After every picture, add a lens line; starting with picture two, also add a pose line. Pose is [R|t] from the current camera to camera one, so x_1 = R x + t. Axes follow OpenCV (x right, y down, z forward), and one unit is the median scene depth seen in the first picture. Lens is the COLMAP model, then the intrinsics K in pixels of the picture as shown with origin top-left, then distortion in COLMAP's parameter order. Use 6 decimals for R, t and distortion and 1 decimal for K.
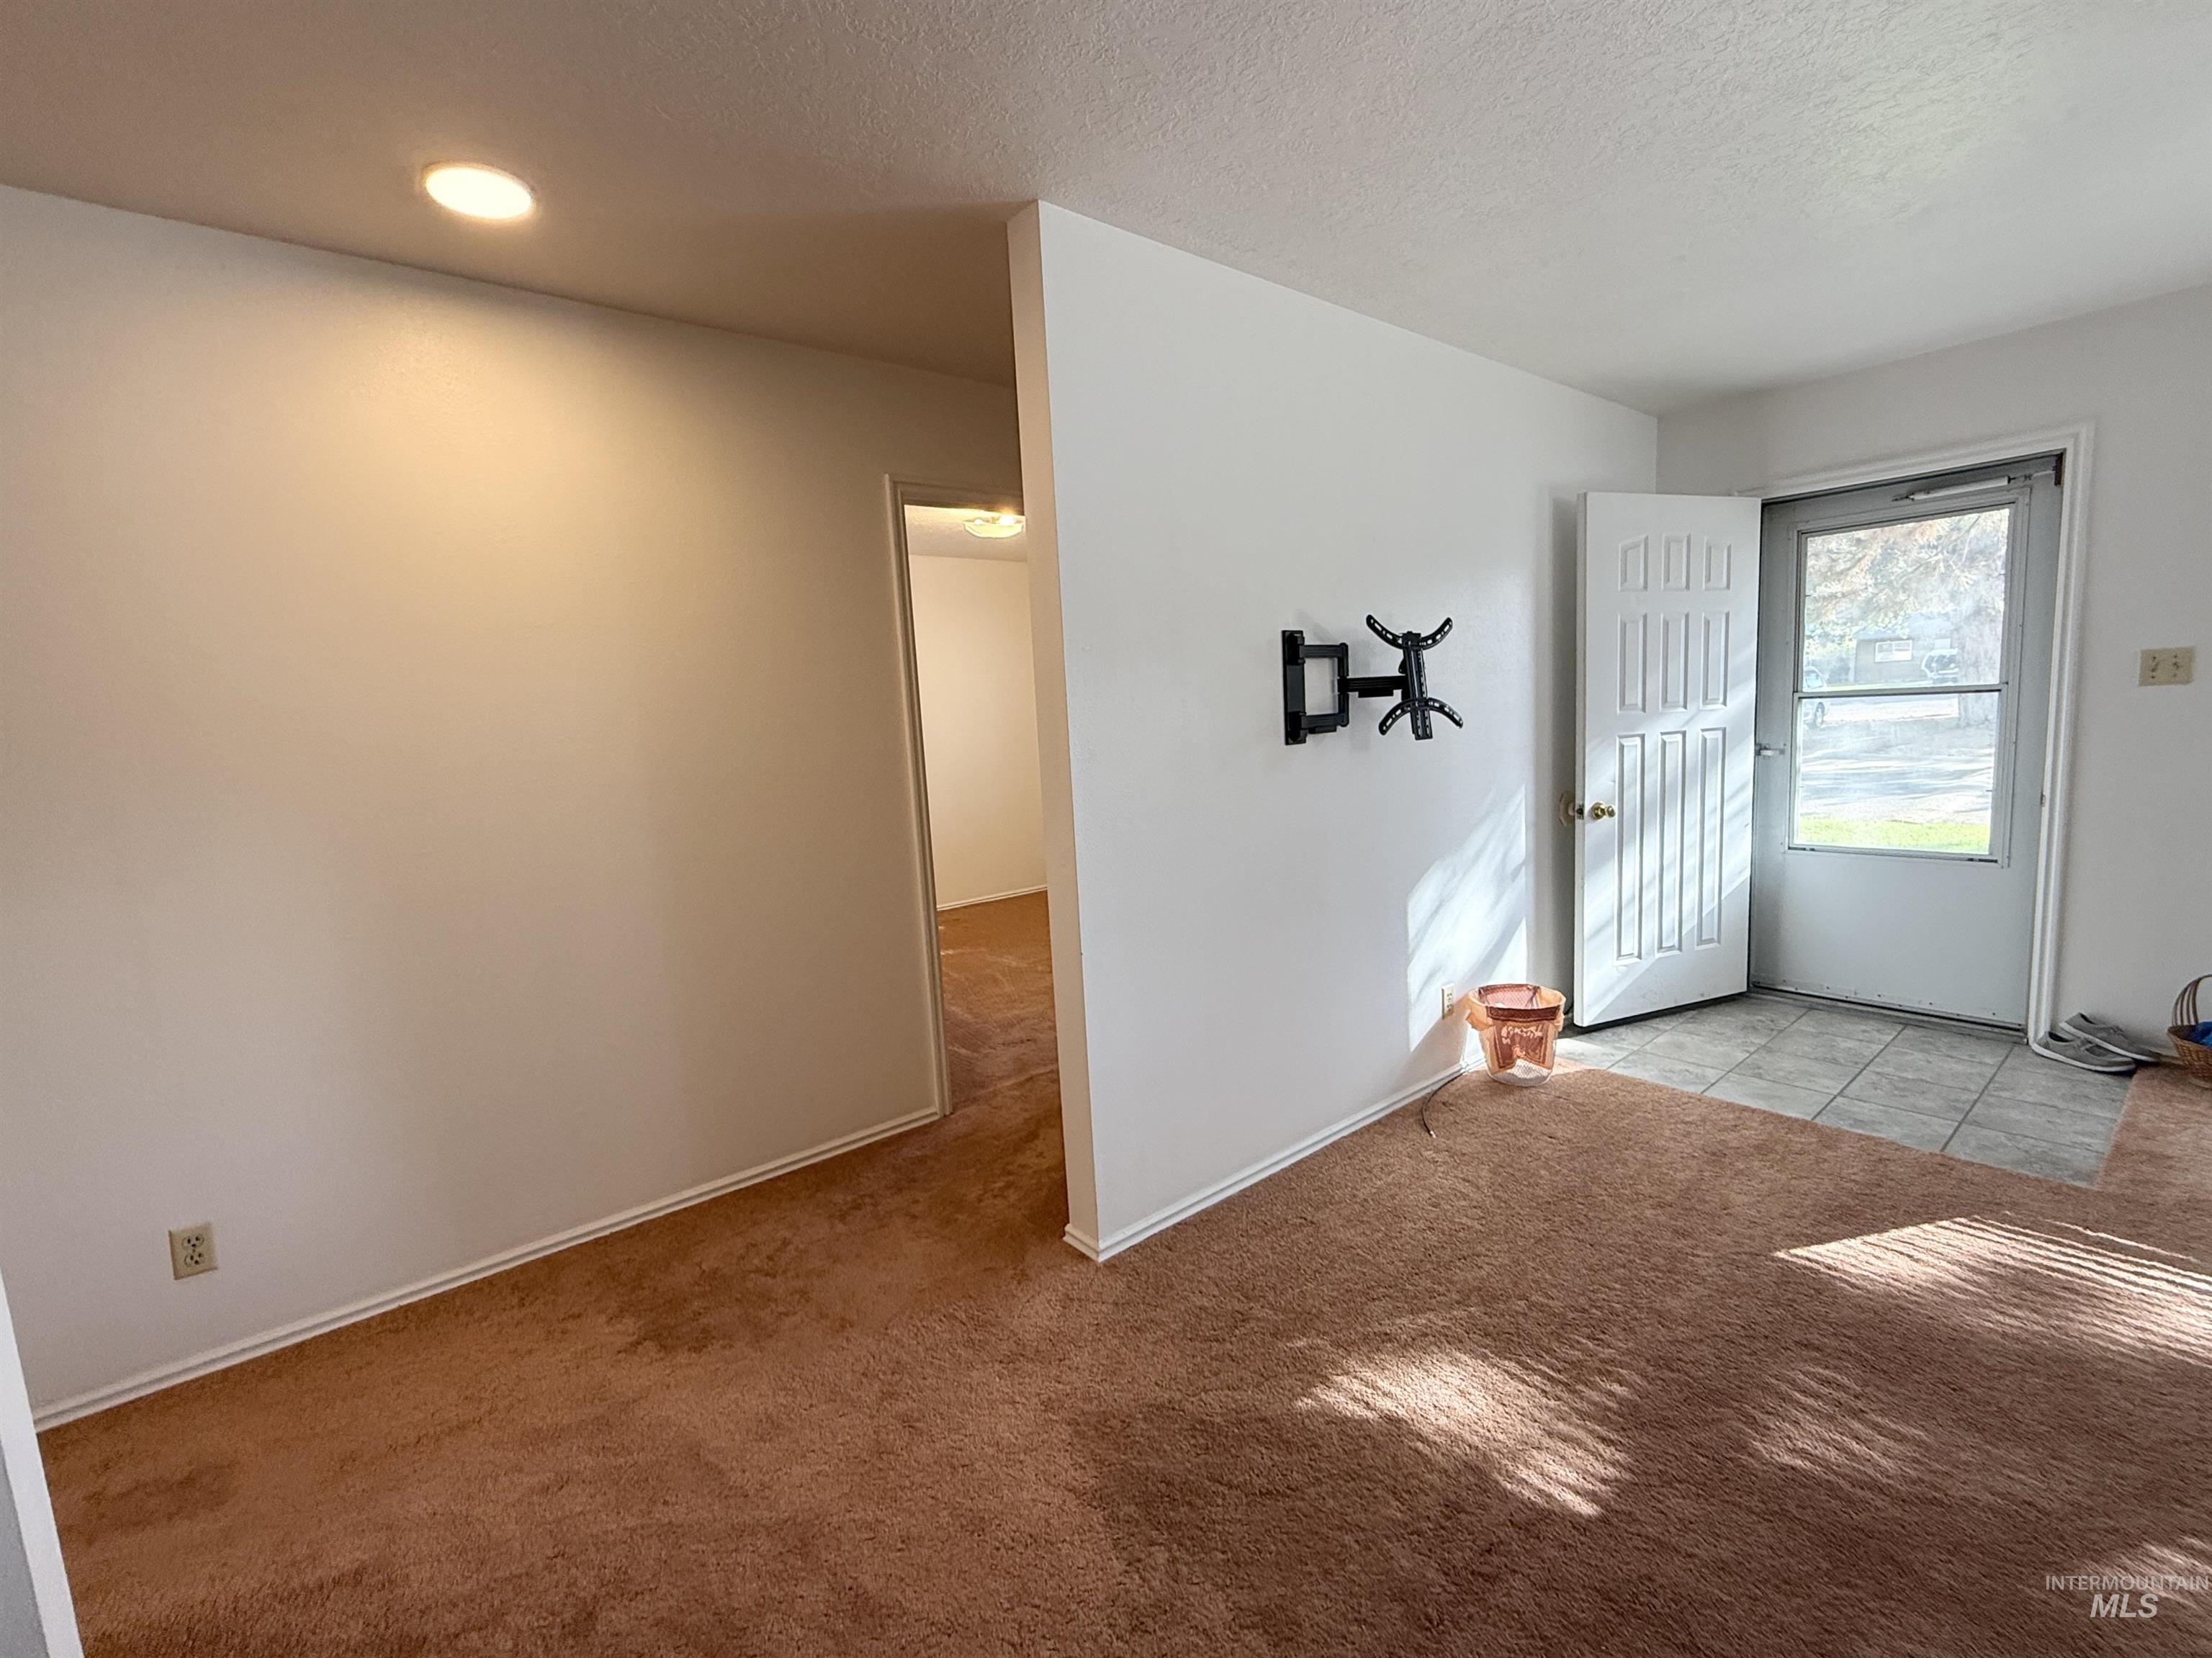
lens RADIAL K [[965.1, 0, 1100.1], [0, 965.1, 827.4], [0, 0, 1]] dist [-0.007268, 0.002468]
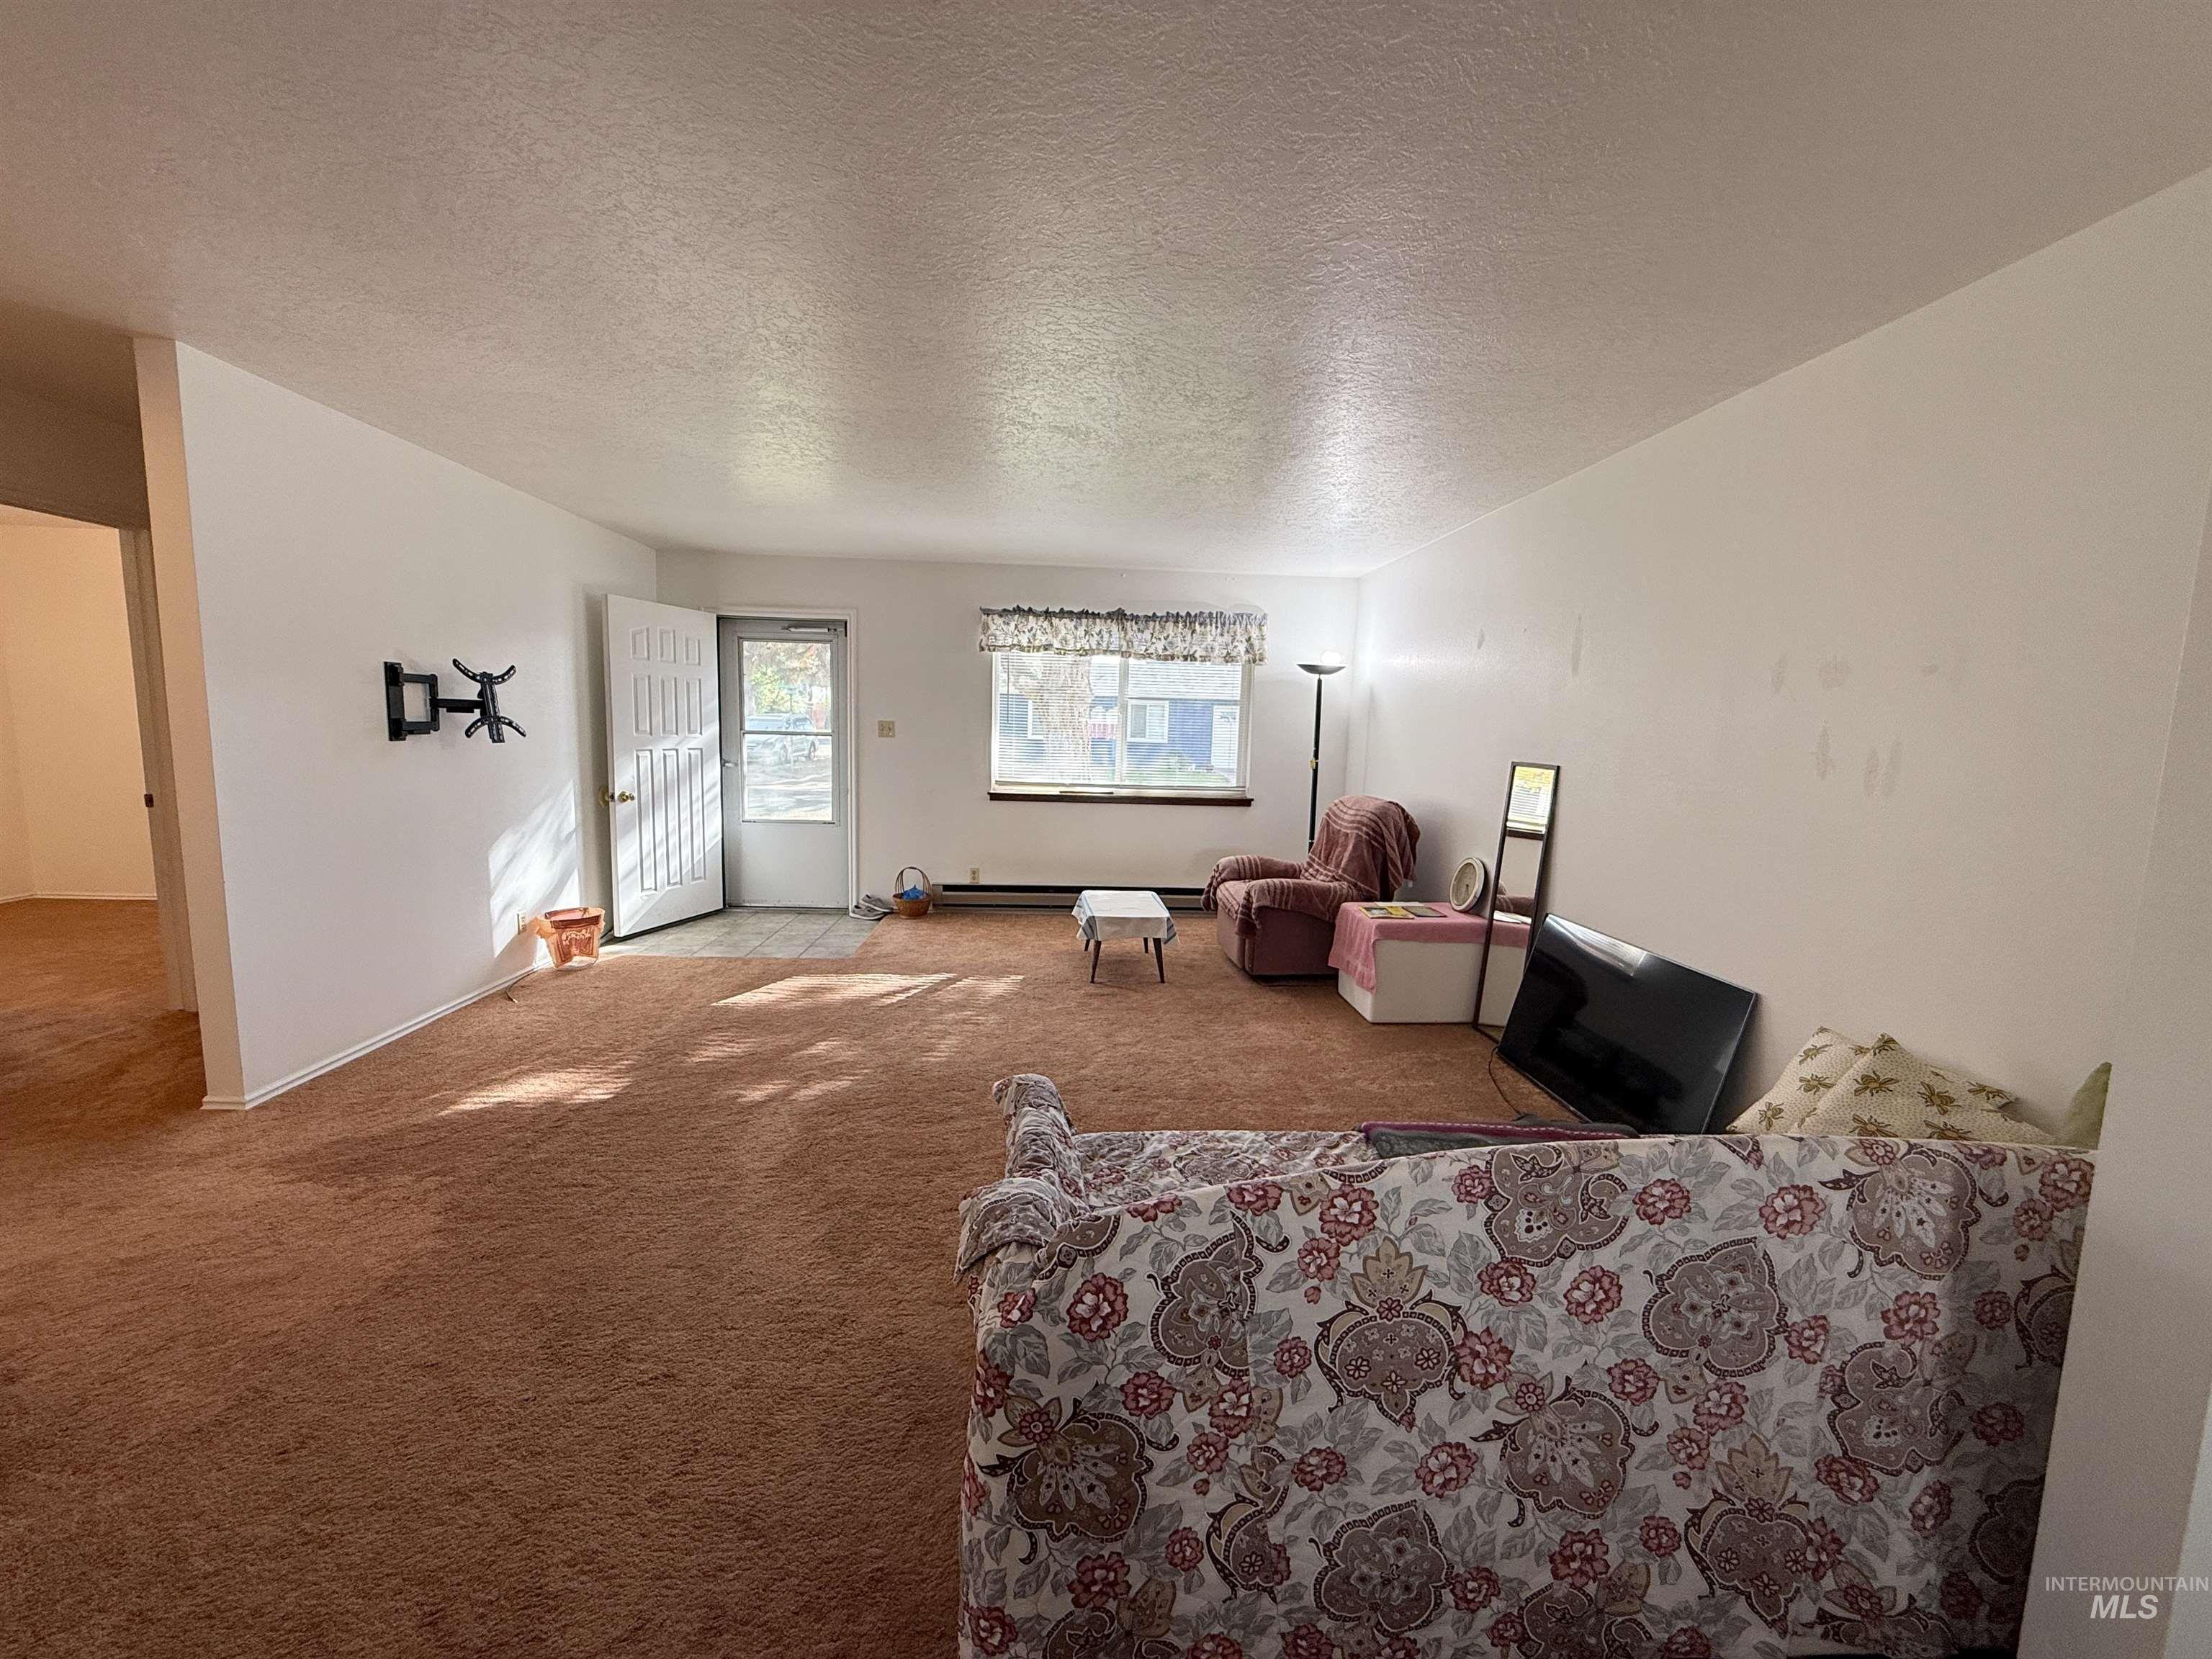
lens RADIAL K [[886.2, 0, 1103.3], [0, 886.2, 832.8], [0, 0, 1]] dist [0.000611, 0.000048]
pose [[0.589966, -0.026403, 0.806996, -0.227297], [0.039698, 0.999205, 0.003669, 0.080665], [-0.806451, 0.029872, 0.590546, -0.578271]]
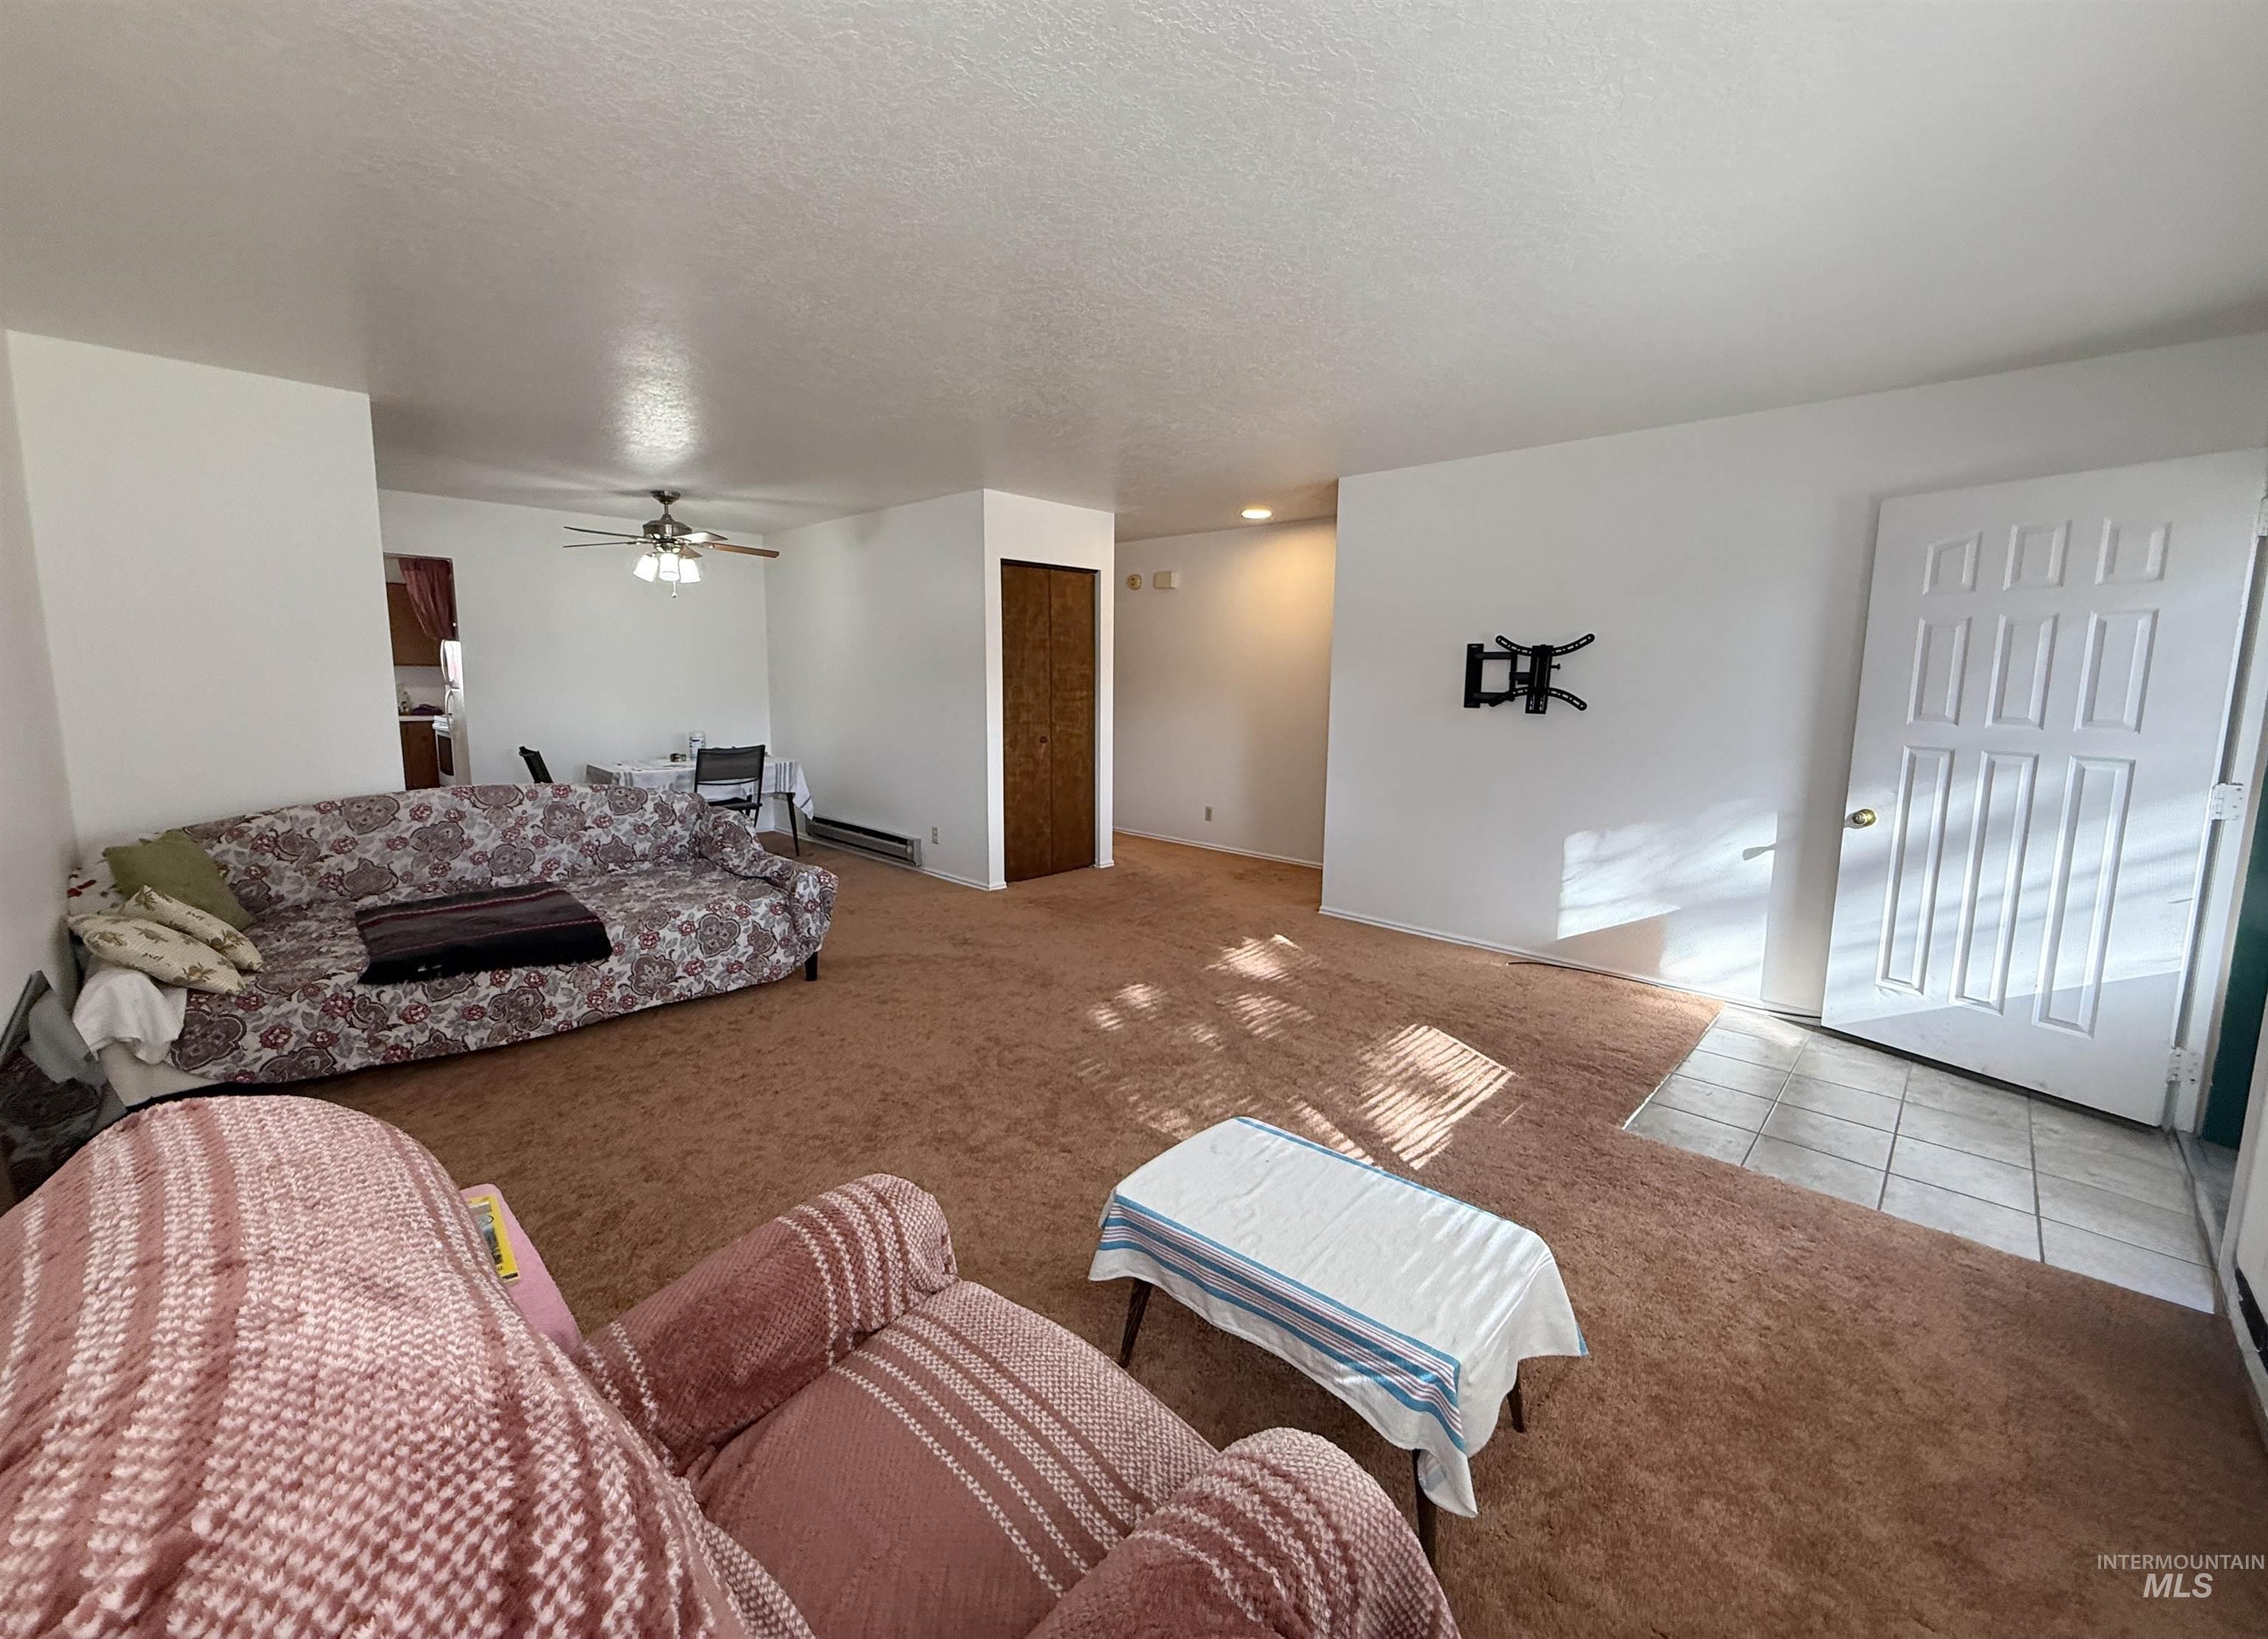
lens RADIAL K [[893.7, 0, 1133.0], [0, 893.7, 800.4], [0, 0, 1]] dist [-0.011510, 0.000212]
pose [[0.126548, 0.194037, -0.972798, 1.589761], [-0.142718, 0.974040, 0.175719, -0.108286], [0.981640, 0.116599, 0.150955, 0.142880]]
